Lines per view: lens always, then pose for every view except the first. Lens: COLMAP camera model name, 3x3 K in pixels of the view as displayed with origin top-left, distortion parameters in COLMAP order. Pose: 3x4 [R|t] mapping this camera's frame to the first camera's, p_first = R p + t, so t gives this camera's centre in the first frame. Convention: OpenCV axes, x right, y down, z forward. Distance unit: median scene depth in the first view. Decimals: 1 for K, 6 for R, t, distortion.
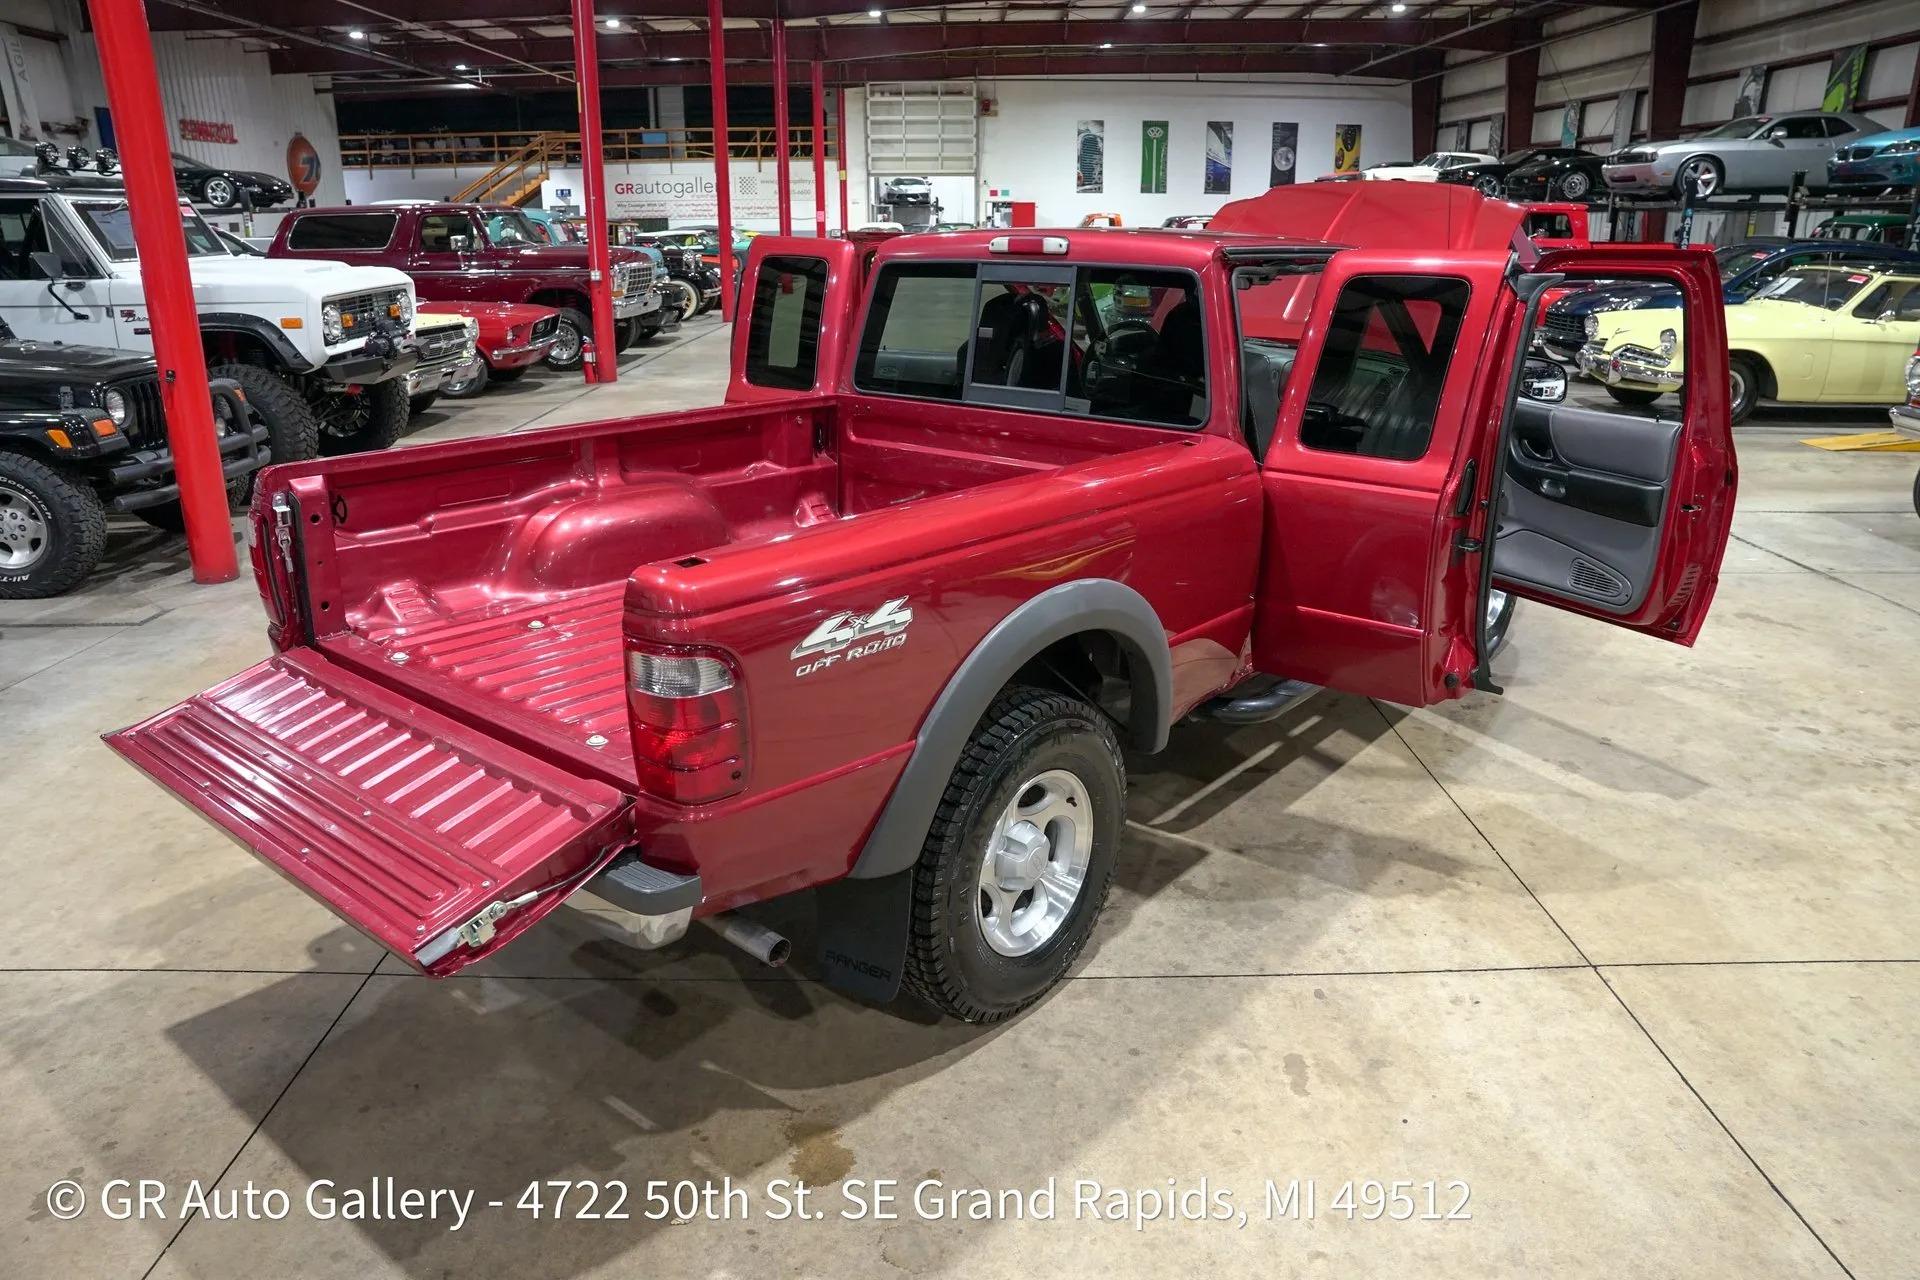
lens RADIAL K [[1317.3, 0, 963.0], [0, 1317.3, 641.9], [0, 0, 1]] dist [-0.143342, 0.114564]
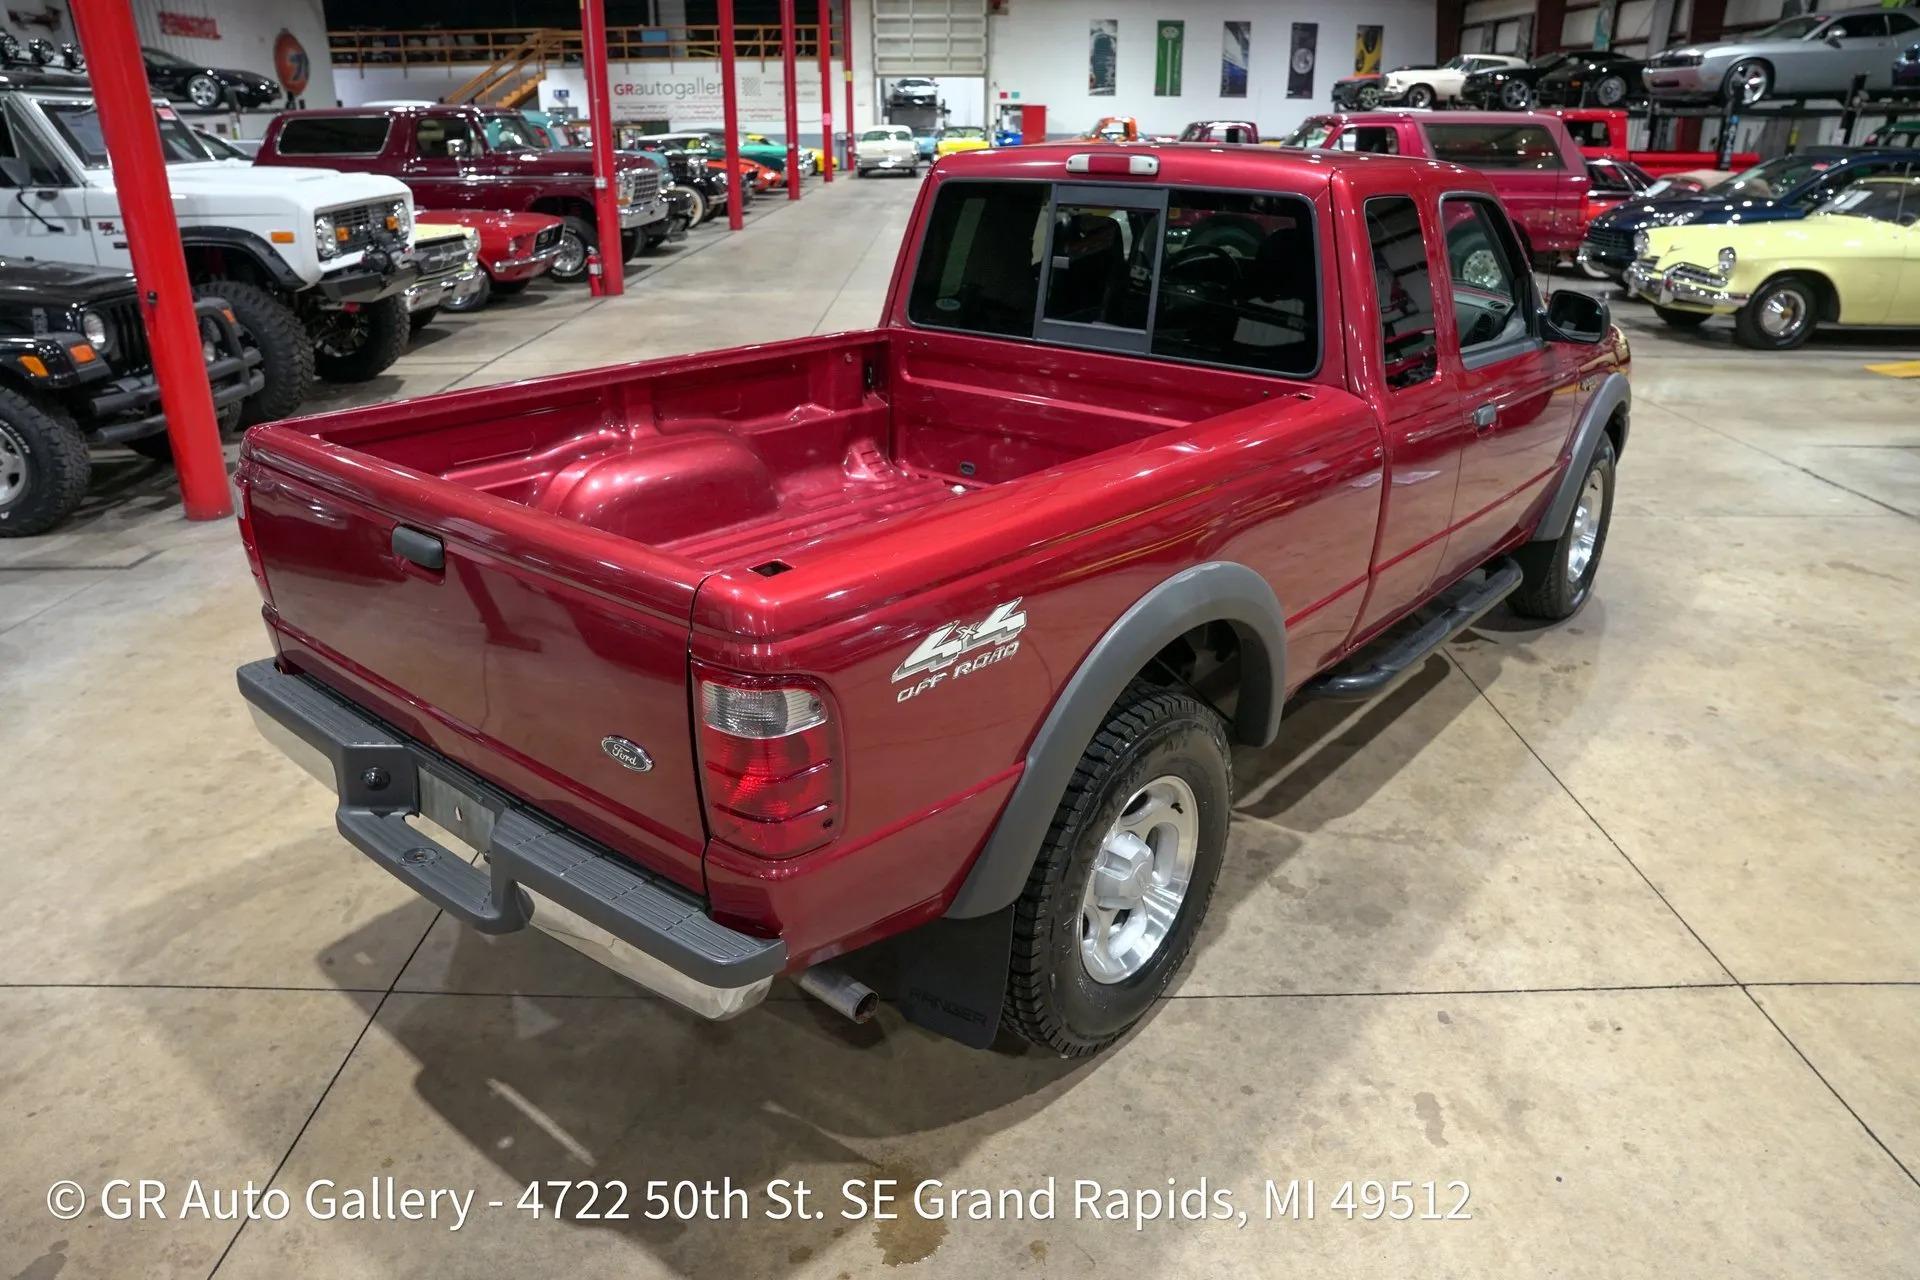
lens RADIAL K [[1313.9, 0, 963.4], [0, 1313.9, 644.5], [0, 0, 1]] dist [-0.143265, 0.112881]
pose [[0.999991, 0.004164, -0.000716, -0.008839], [-0.004103, 0.997452, 0.071222, -0.007272], [0.001011, -0.071218, 0.997460, 0.018324]]
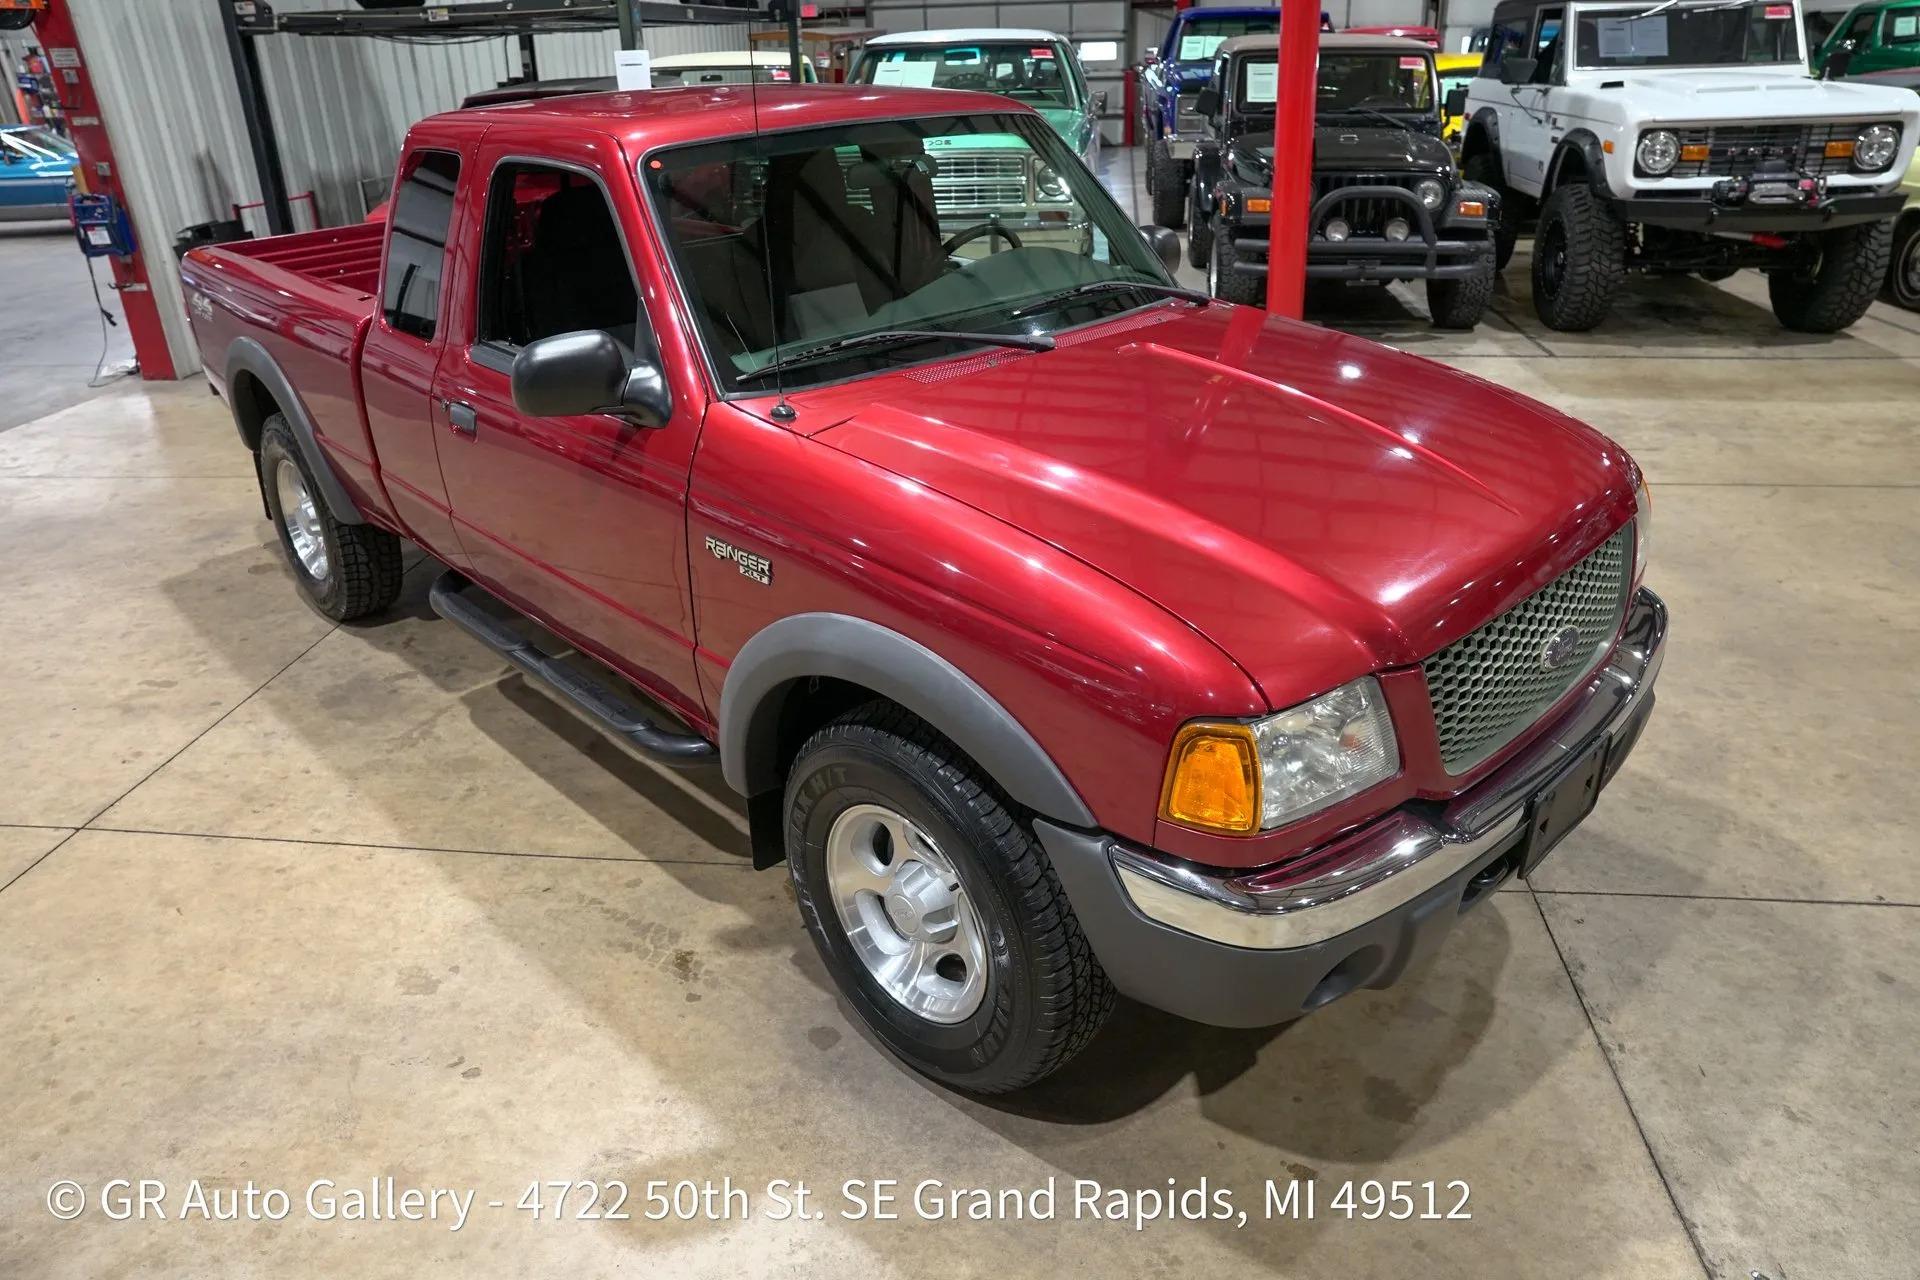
lens RADIAL K [[1313.9, 0, 963.4], [0, 1313.9, 644.5], [0, 0, 1]] dist [-0.143265, 0.112881]
pose [[-0.116413, 0.431458, -0.894590, 0.192454], [-0.282627, 0.849086, 0.446290, -0.083913], [0.952140, 0.304789, 0.023097, 0.244440]]
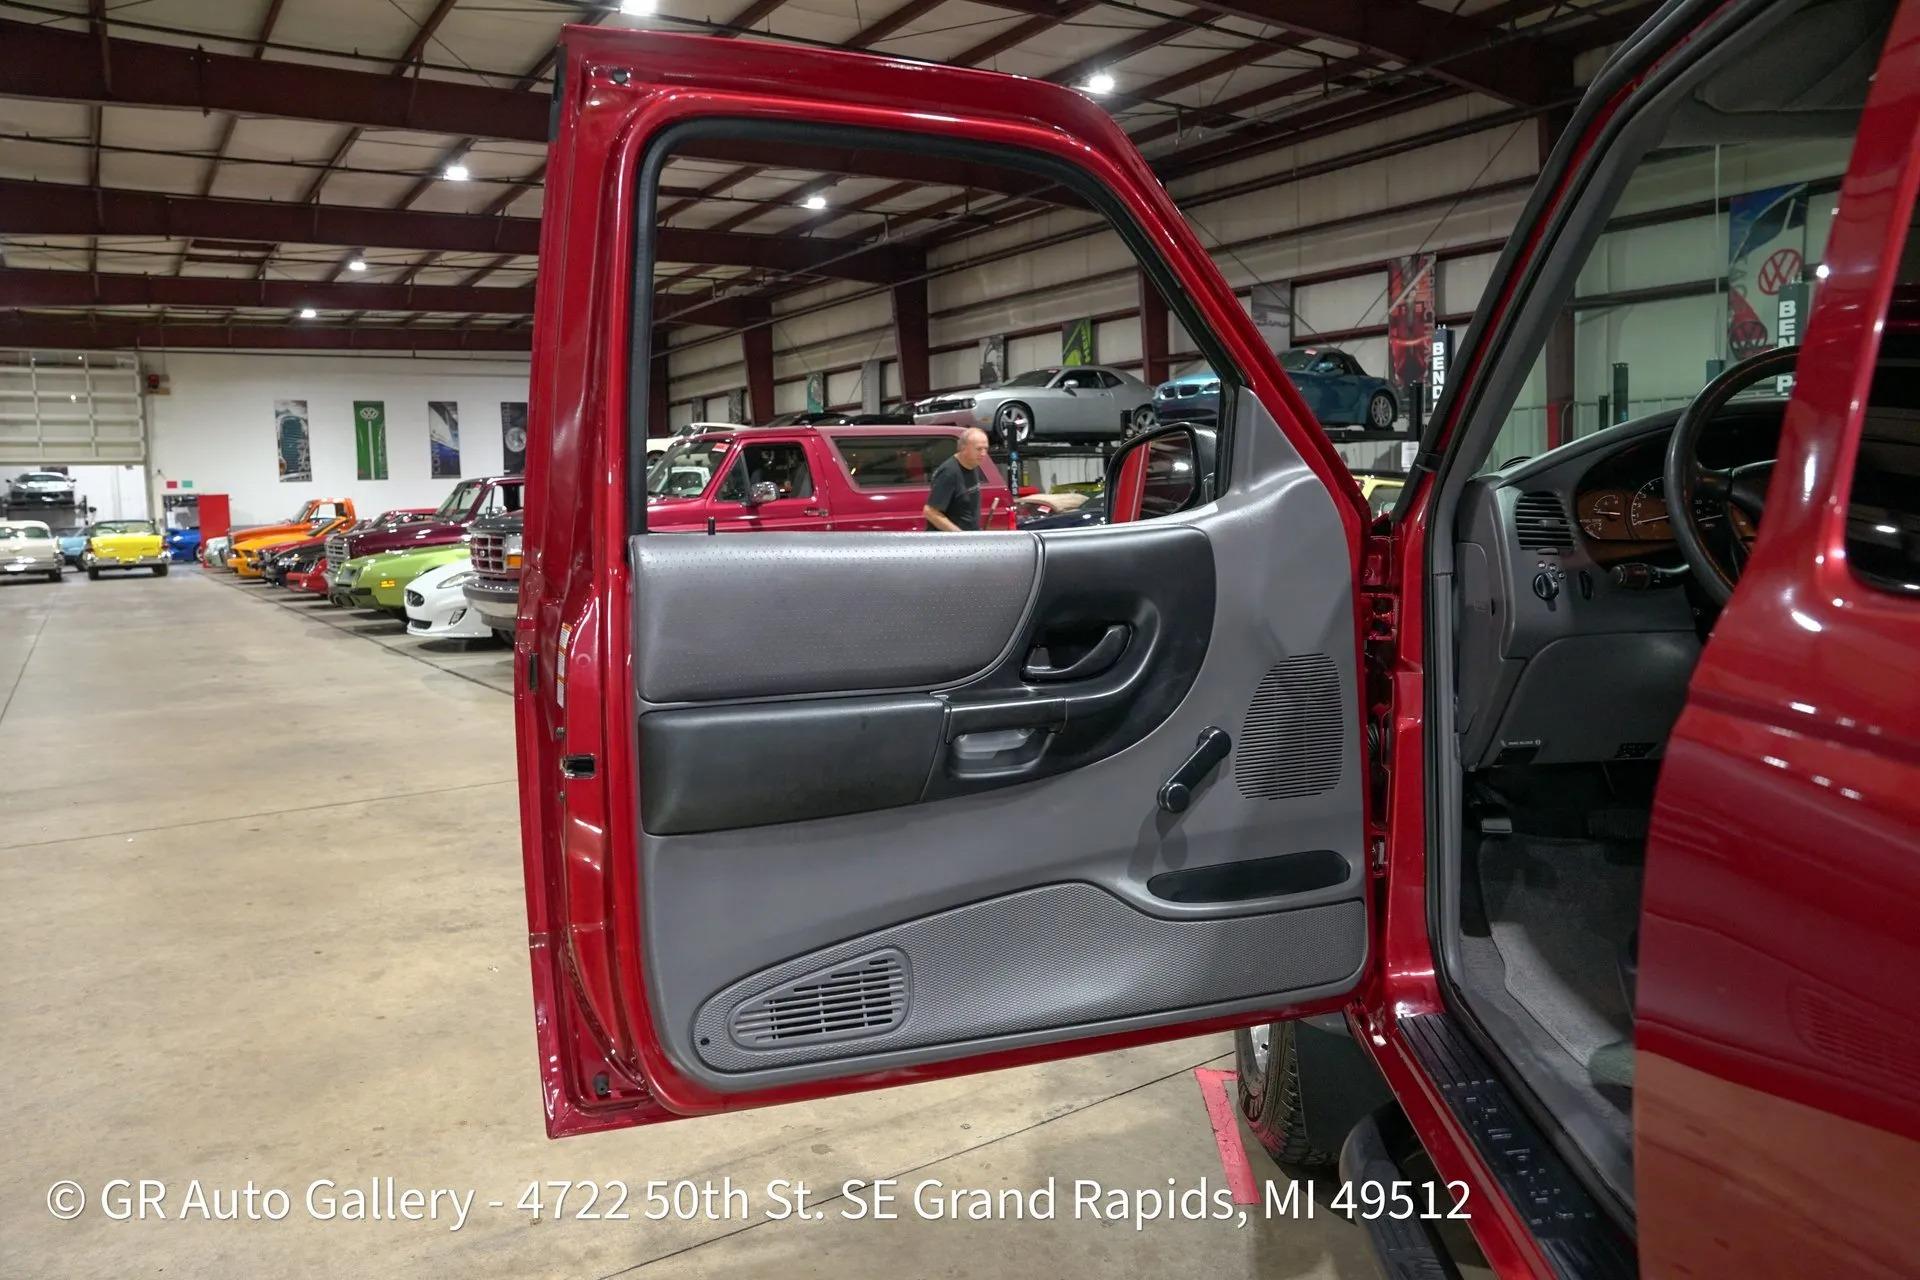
lens RADIAL K [[1317.3, 0, 963.0], [0, 1317.3, 641.9], [0, 0, 1]] dist [-0.143342, 0.114564]
pose [[0.825294, -0.077928, 0.559300, -0.041853], [0.198896, 0.967079, -0.158743, -0.042680], [-0.528517, 0.242252, 0.813624, 0.213124]]
